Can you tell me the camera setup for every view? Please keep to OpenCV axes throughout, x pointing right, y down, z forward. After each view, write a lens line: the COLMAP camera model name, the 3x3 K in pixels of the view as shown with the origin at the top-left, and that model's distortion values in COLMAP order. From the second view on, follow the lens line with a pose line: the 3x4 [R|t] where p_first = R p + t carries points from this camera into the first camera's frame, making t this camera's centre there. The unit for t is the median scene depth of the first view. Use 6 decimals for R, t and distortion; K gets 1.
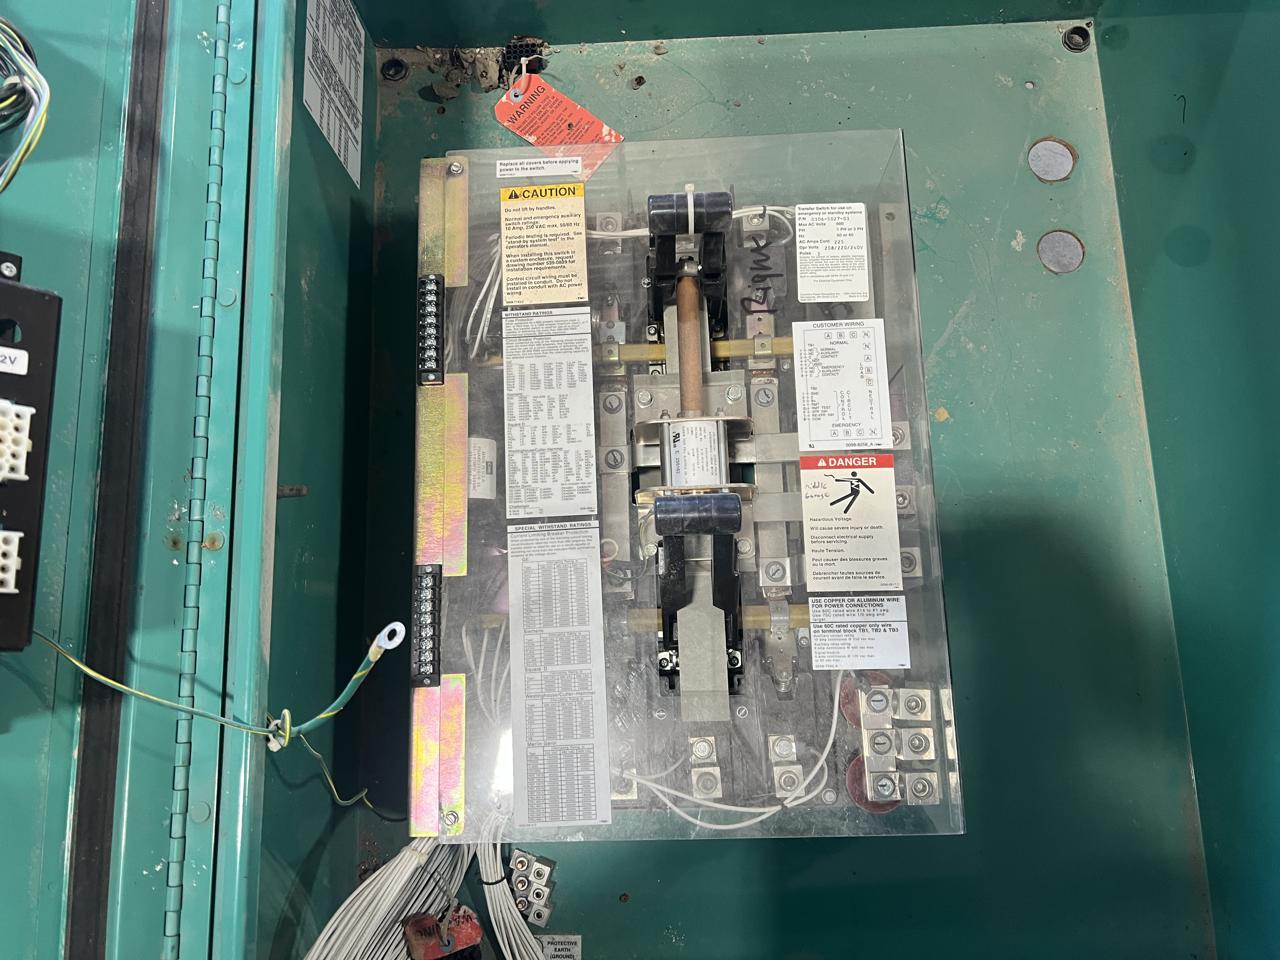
lens RADIAL K [[988.0, 0, 608.3], [0, 988.0, 449.7], [0, 0, 1]] dist [0.039153, -0.072090]
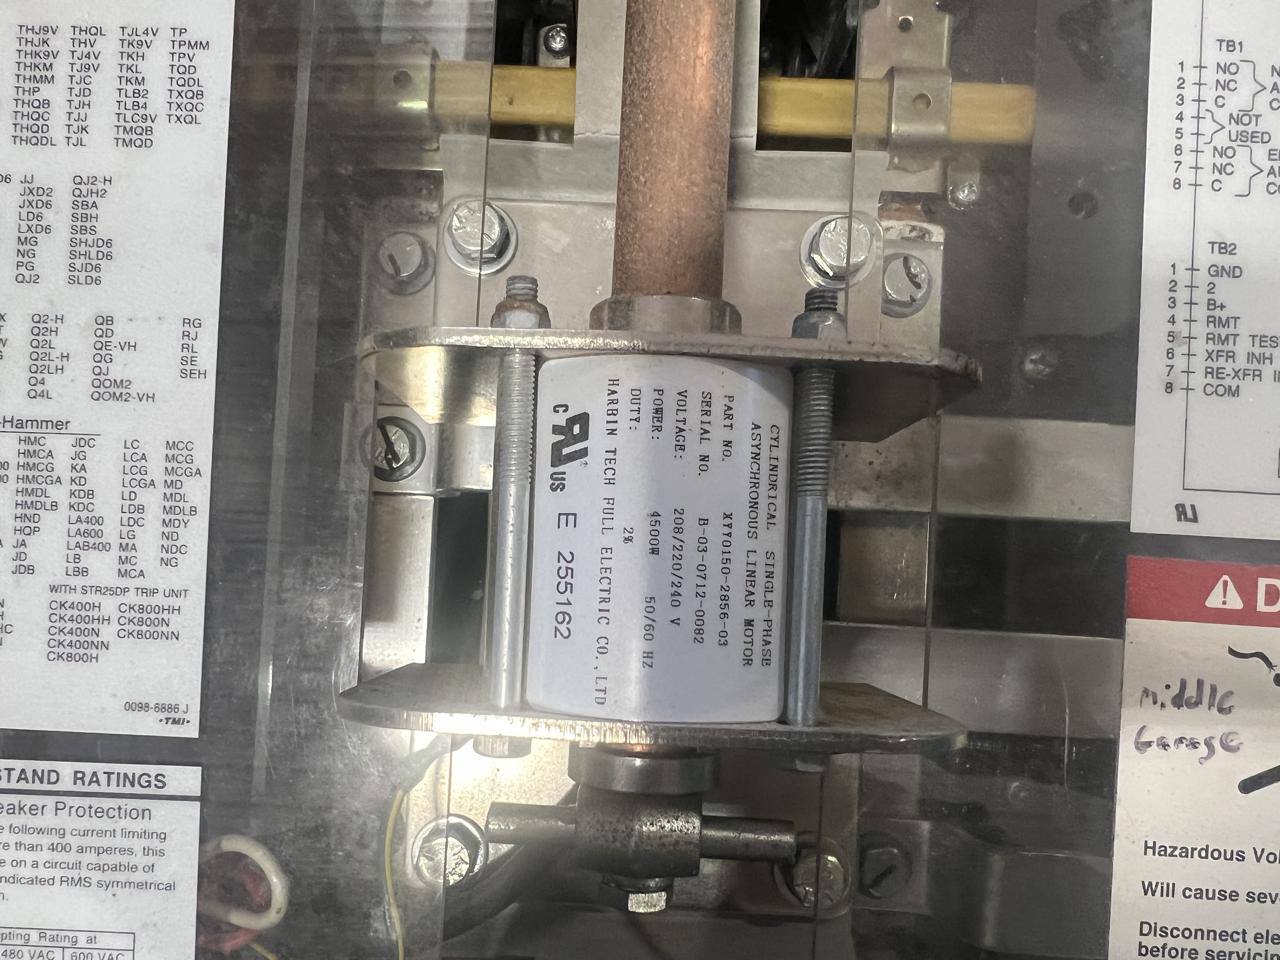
lens RADIAL K [[988.0, 0, 651.5], [0, 988.0, 452.0], [0, 0, 1]] dist [0.039153, -0.072090]
pose [[0.995874, 0.076453, 0.048887, 0.073115], [-0.083576, 0.982603, 0.165853, -0.042690], [-0.035356, -0.169255, 0.984938, 0.769441]]
